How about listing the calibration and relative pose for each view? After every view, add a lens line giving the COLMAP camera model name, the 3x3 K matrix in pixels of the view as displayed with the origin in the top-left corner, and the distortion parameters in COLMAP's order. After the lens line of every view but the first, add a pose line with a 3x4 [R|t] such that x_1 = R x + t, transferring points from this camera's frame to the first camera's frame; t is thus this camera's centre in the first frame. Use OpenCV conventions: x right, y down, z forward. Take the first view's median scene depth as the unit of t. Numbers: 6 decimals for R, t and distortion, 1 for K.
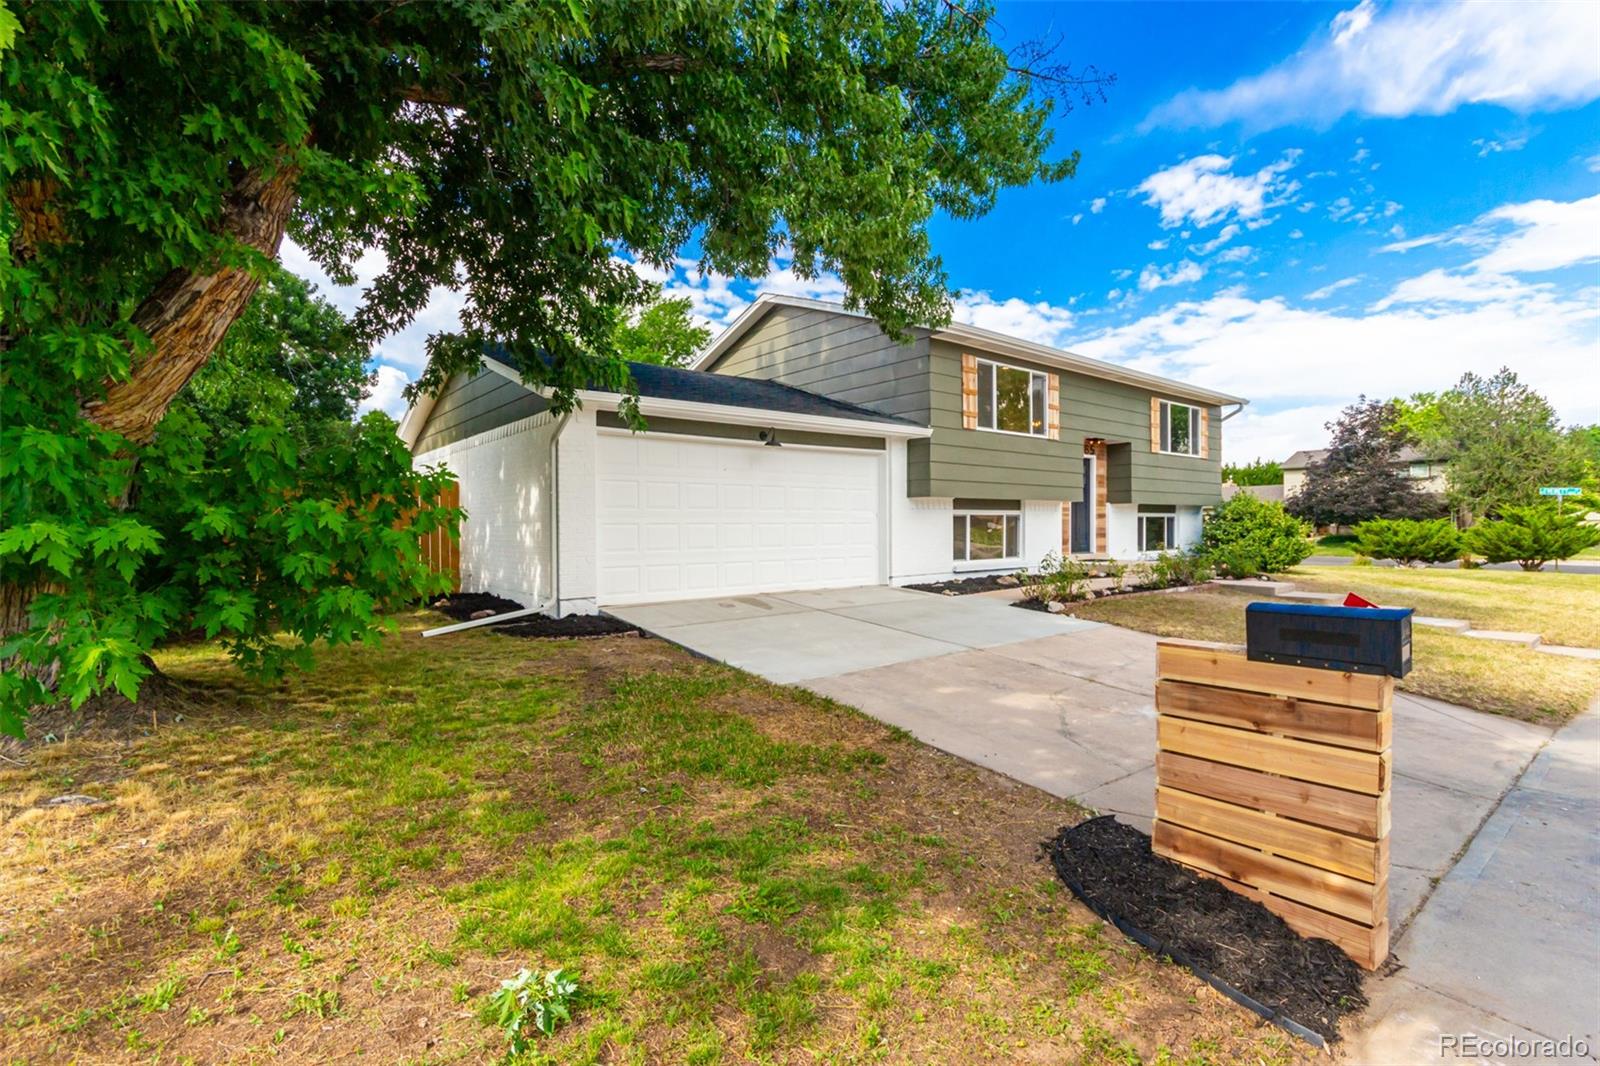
lens RADIAL K [[733.7, 0, 802.2], [0, 733.7, 541.8], [0, 0, 1]] dist [-0.002216, 0.000383]
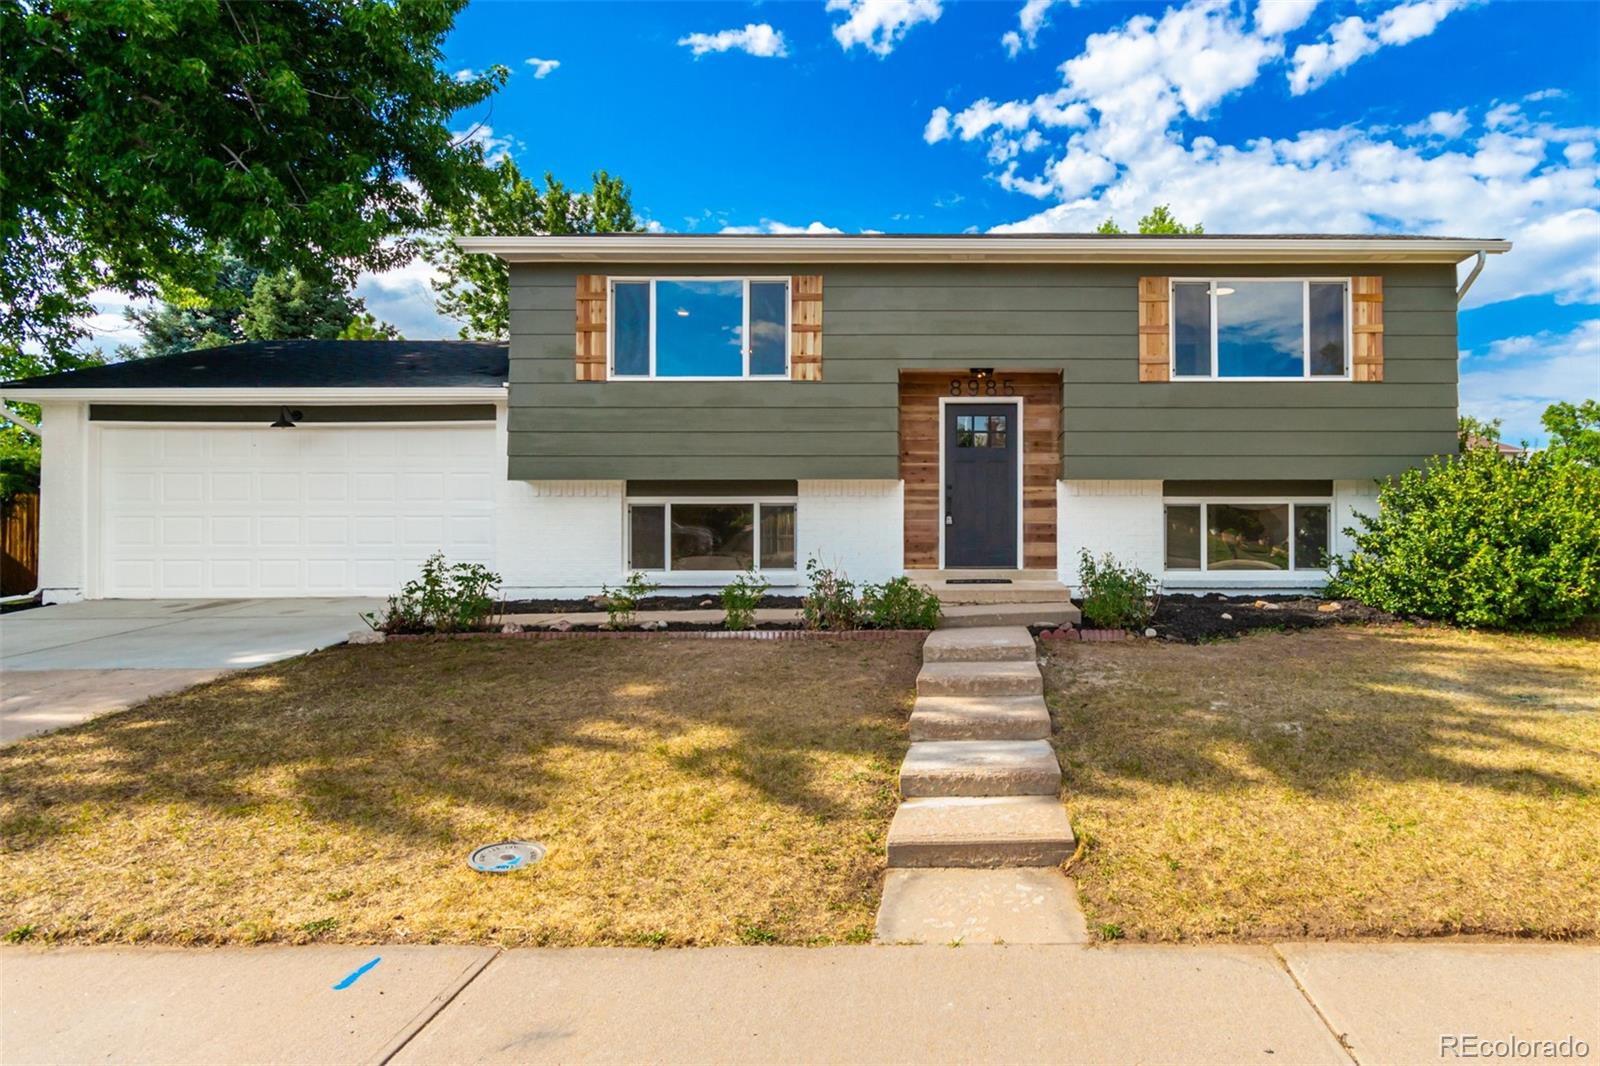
lens RADIAL K [[682.2, 0, 800.3], [0, 682.2, 516.3], [0, 0, 1]] dist [0.004971, 0.000166]
pose [[0.785253, -0.000196, -0.619175, 0.707029], [-0.016203, 0.999651, -0.020865, -0.013352], [0.618963, 0.026417, 0.784975, 0.560267]]
